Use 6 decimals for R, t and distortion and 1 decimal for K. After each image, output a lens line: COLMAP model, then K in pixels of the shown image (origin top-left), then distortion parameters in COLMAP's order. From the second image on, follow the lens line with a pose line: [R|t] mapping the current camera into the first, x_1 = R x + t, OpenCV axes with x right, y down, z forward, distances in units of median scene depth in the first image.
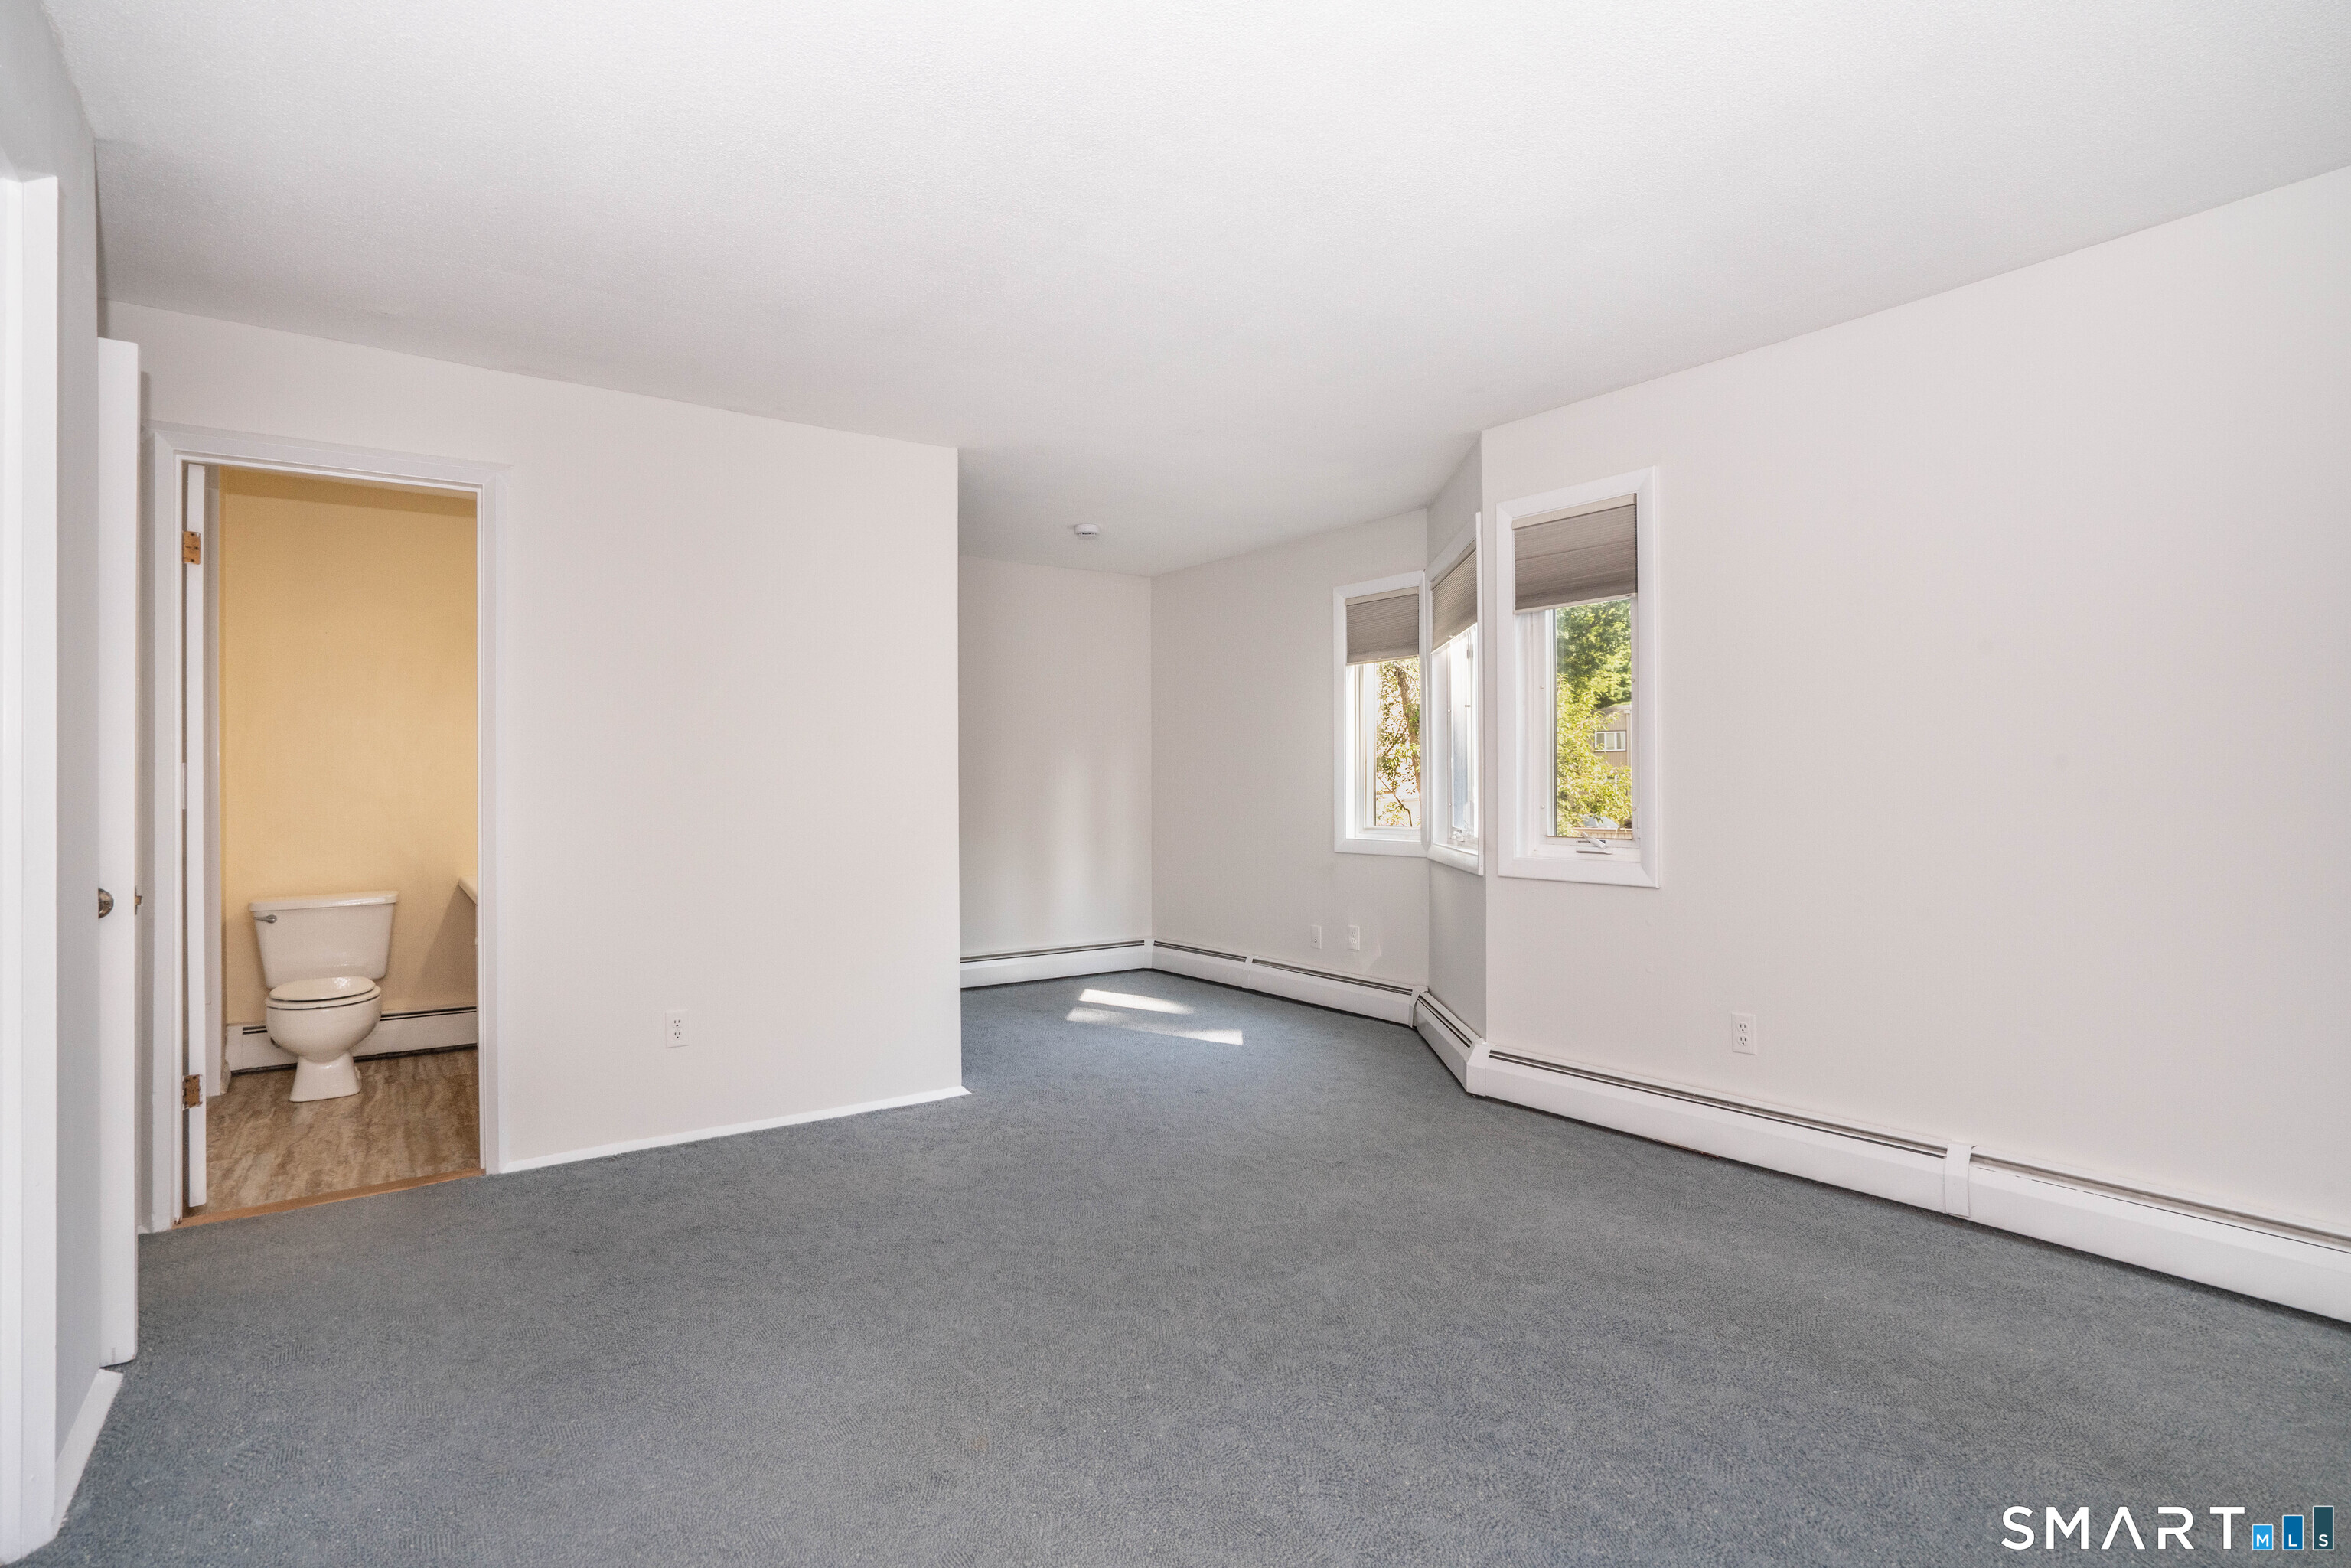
lens RADIAL K [[1195.2, 0, 1168.4], [0, 1195.2, 783.4], [0, 0, 1]] dist [-0.003214, -0.000362]
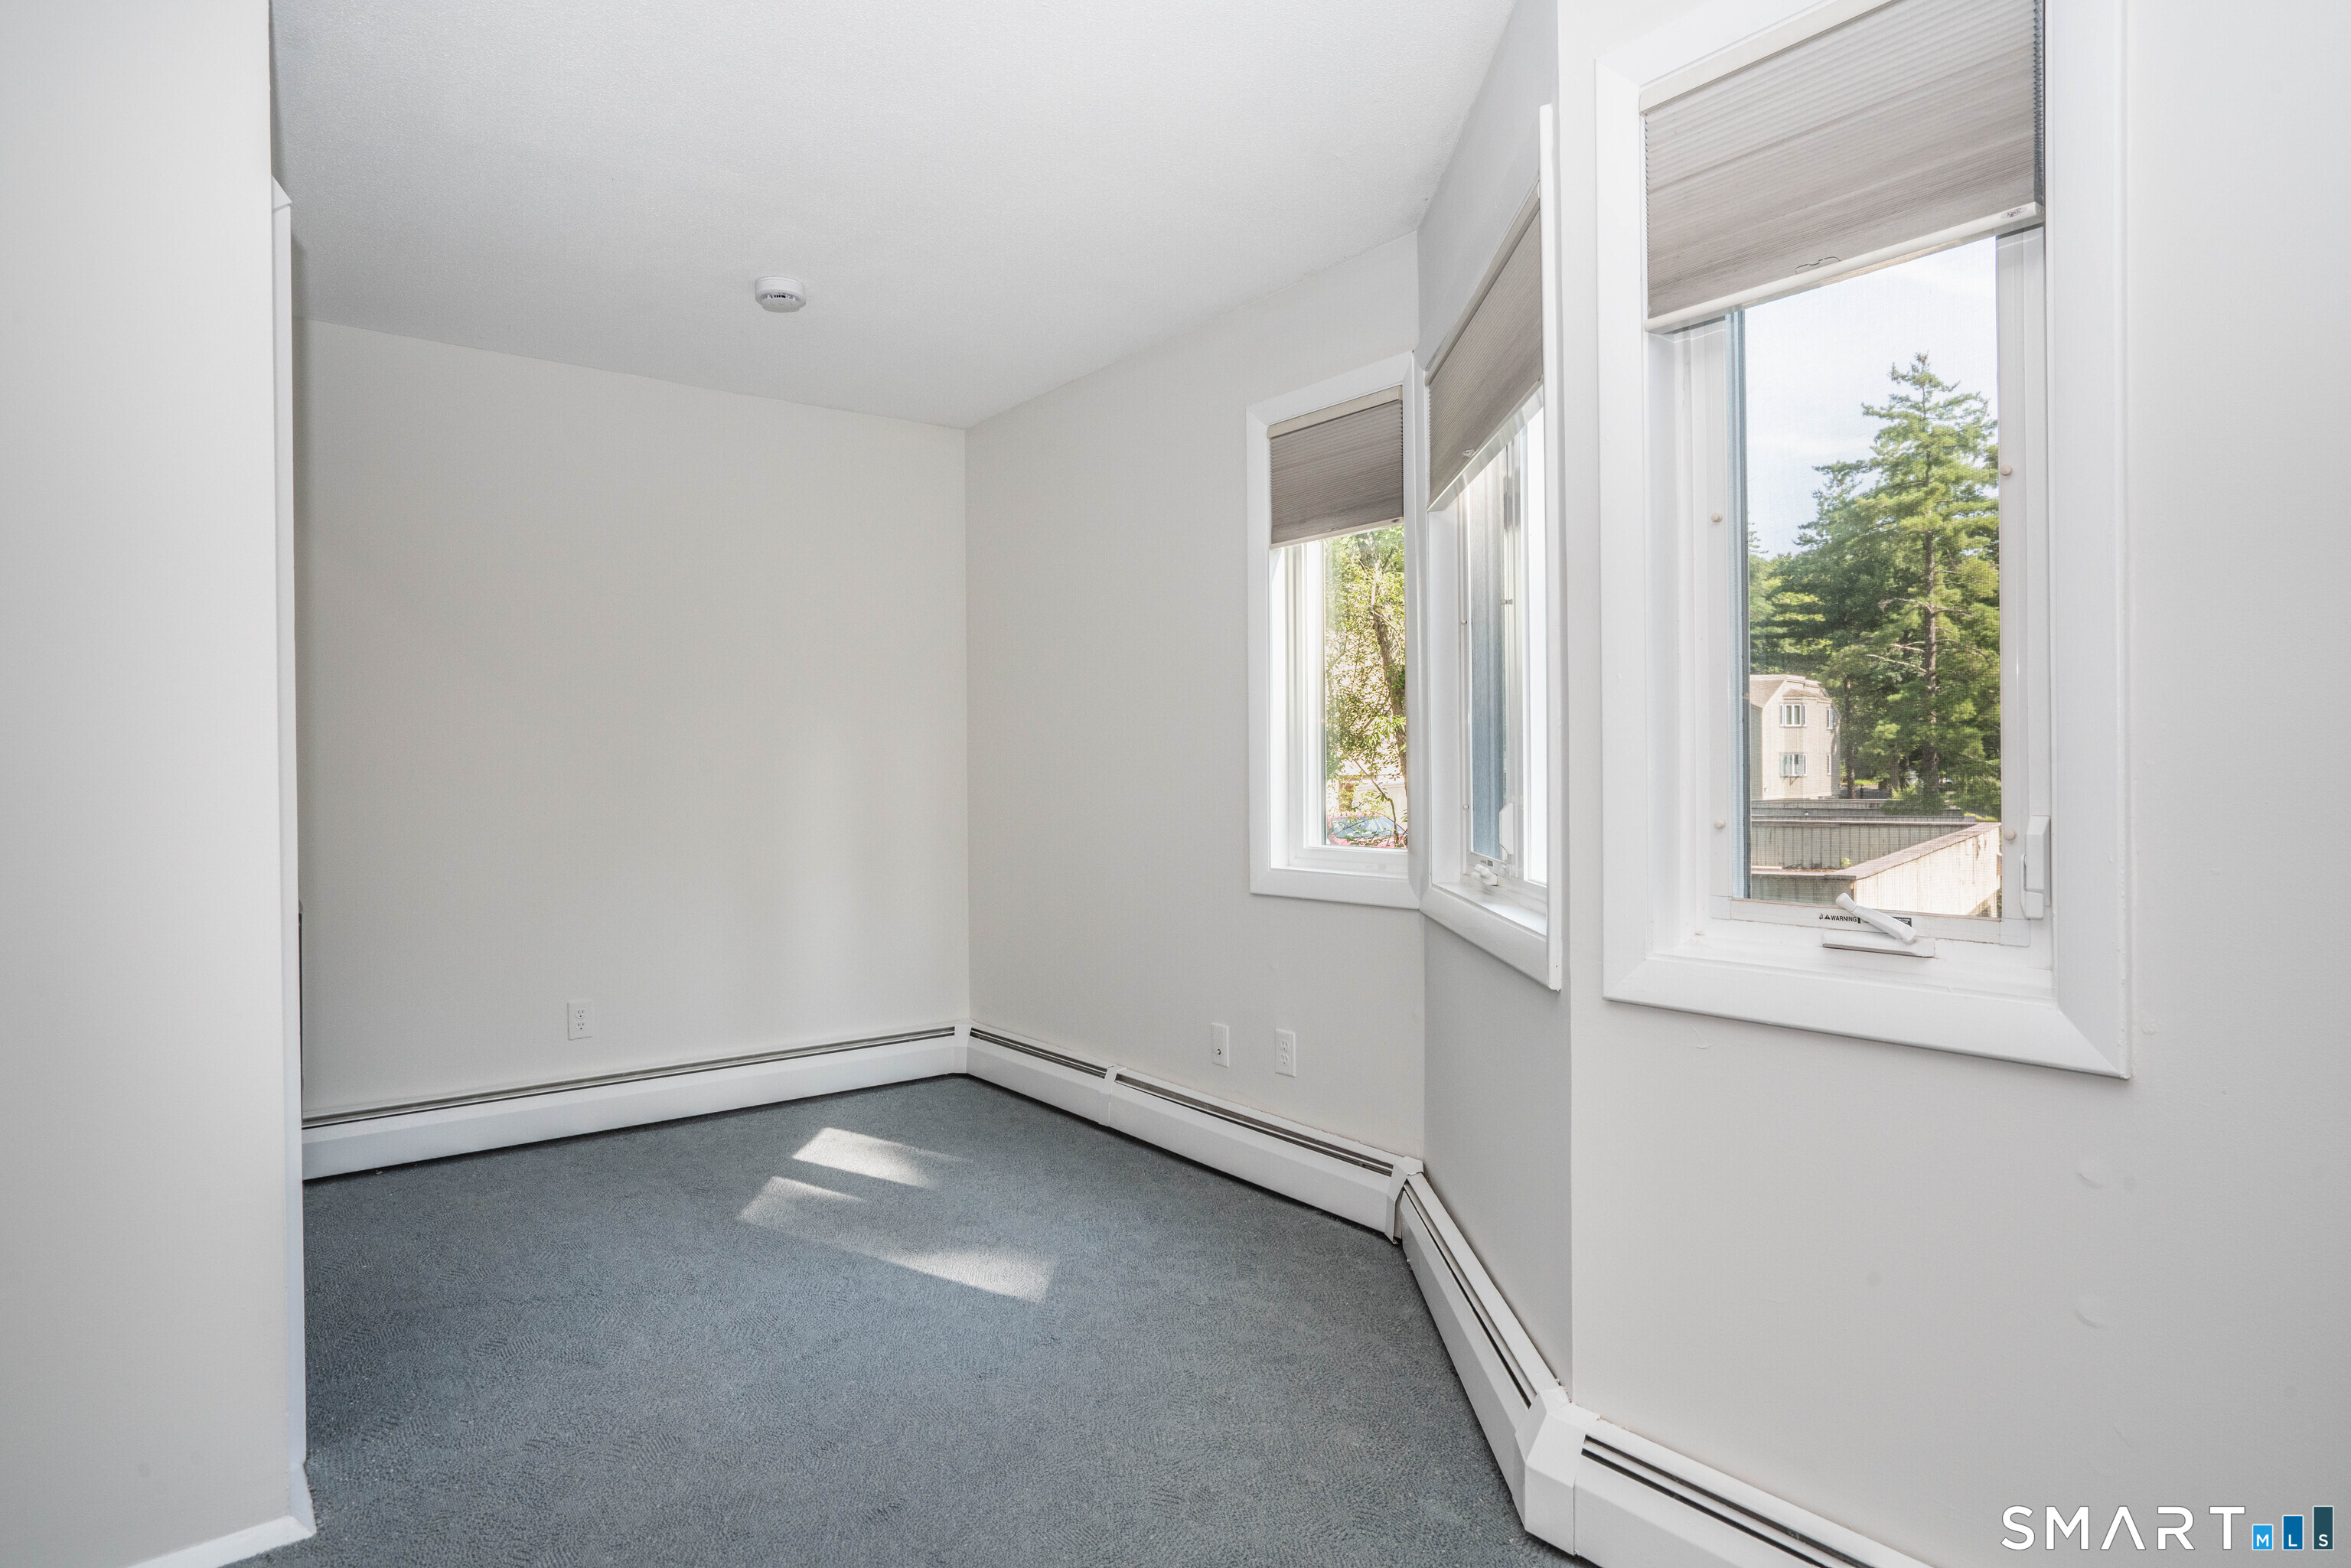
lens RADIAL K [[1291.9, 0, 1175.5], [0, 1291.9, 784.0], [0, 0, 1]] dist [-0.002114, -0.000088]
pose [[0.999499, -0.005573, 0.031158, 0.086919], [0.005194, 0.999912, 0.012203, 0.000638], [-0.031224, -0.012035, 0.999440, 0.414021]]
